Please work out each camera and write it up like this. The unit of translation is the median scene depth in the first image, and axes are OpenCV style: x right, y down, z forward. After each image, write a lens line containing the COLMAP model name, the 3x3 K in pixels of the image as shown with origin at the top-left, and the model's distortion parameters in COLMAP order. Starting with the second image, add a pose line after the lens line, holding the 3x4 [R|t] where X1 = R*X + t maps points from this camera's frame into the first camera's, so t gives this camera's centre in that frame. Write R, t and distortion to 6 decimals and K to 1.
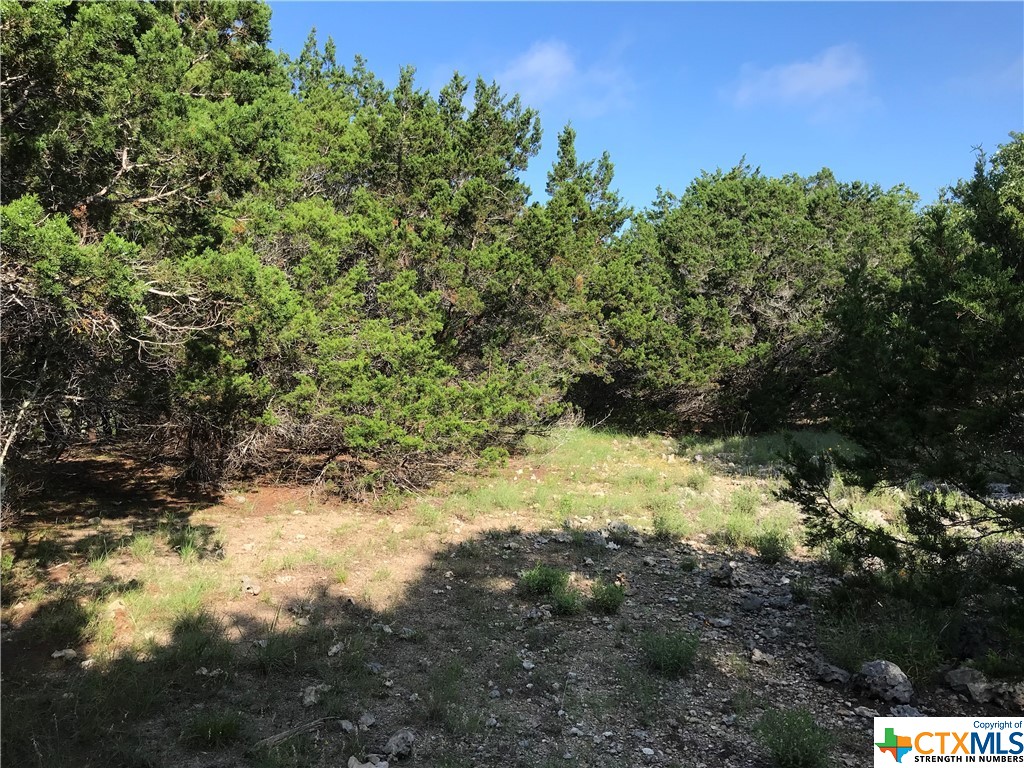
lens RADIAL K [[834.1, 0, 512.1], [0, 834.1, 382.7], [0, 0, 1]] dist [0.014002, -0.022955]
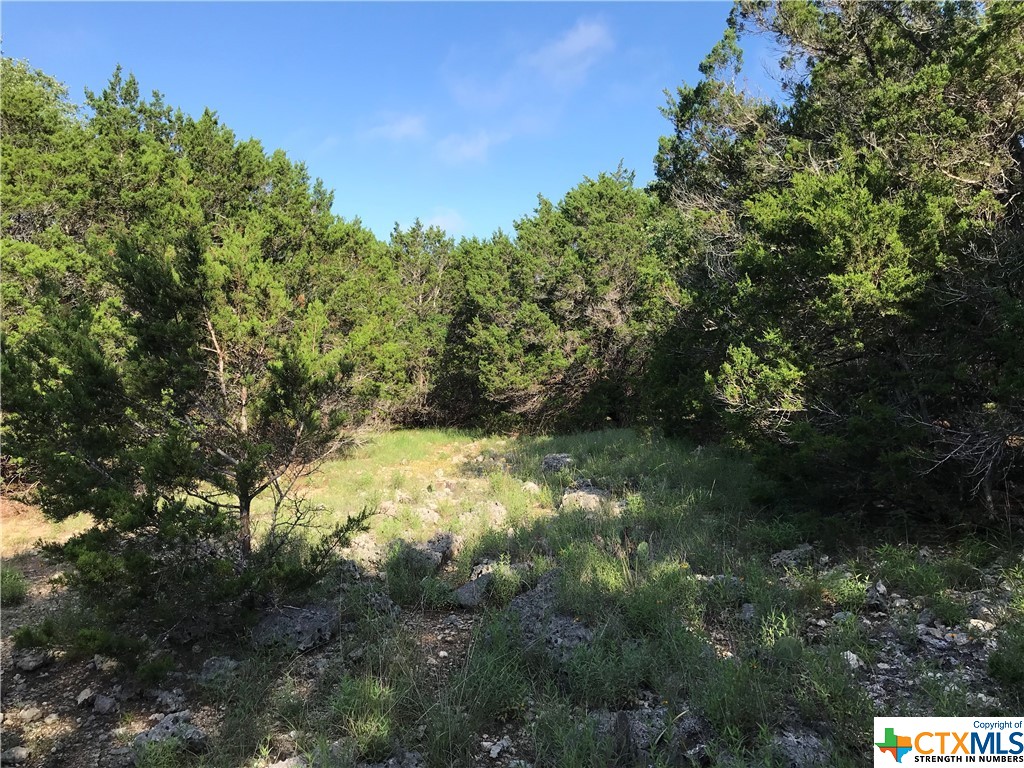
lens RADIAL K [[834.1, 0, 511.8], [0, 834.1, 385.5], [0, 0, 1]] dist [0.014002, -0.022955]
pose [[0.996628, -0.021103, -0.079296, 0.280835], [0.021303, 0.999772, 0.001678, -0.002376], [0.079243, -0.003361, 0.996850, -0.033627]]
